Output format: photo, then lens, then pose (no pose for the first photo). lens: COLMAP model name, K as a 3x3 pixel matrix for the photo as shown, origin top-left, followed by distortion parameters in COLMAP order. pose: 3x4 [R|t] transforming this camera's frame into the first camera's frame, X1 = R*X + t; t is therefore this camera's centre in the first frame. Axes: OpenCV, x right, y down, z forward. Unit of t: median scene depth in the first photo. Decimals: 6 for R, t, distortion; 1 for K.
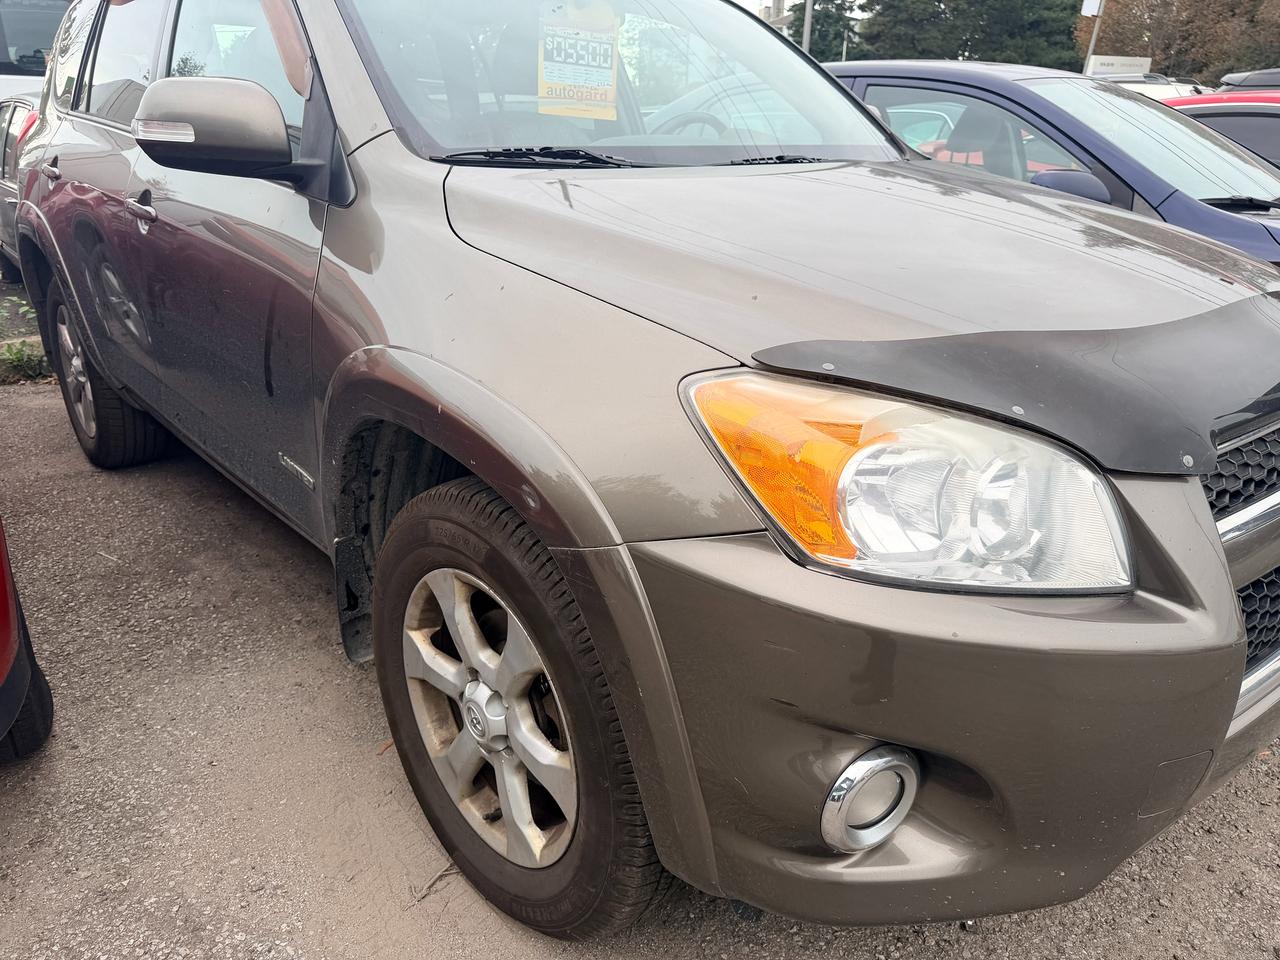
lens RADIAL K [[921.4, 0, 640.0], [0, 921.4, 480.0], [0, 0, 1]] dist [0.023923, -0.029057]
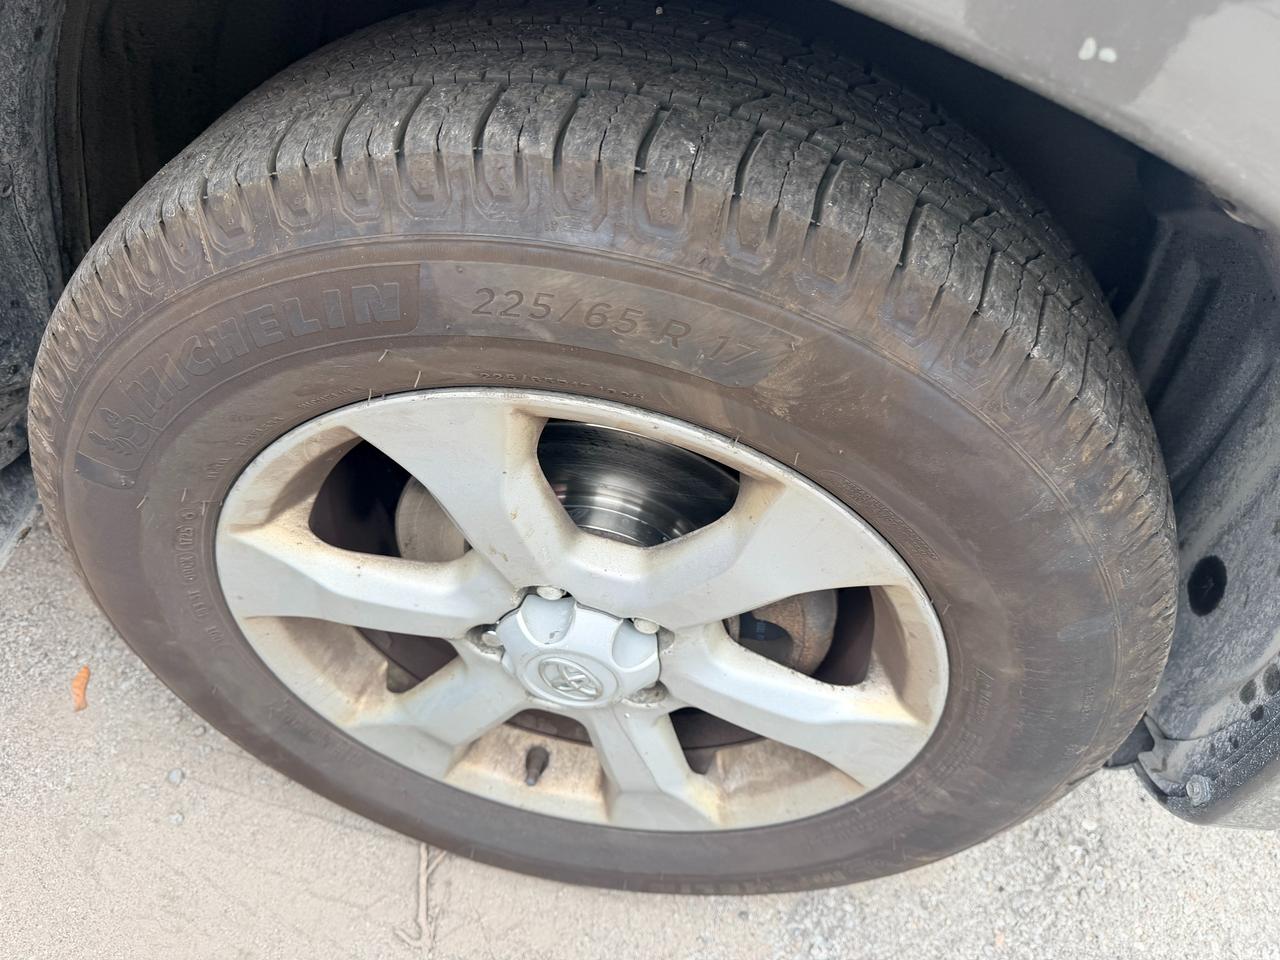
lens RADIAL K [[921.4, 0, 640.0], [0, 921.4, 480.0], [0, 0, 1]] dist [0.023923, -0.029057]
pose [[0.781655, -0.374118, 0.499049, -0.324112], [0.052457, 0.836728, 0.545100, -0.046169], [-0.621501, -0.399902, 0.673658, 0.721004]]
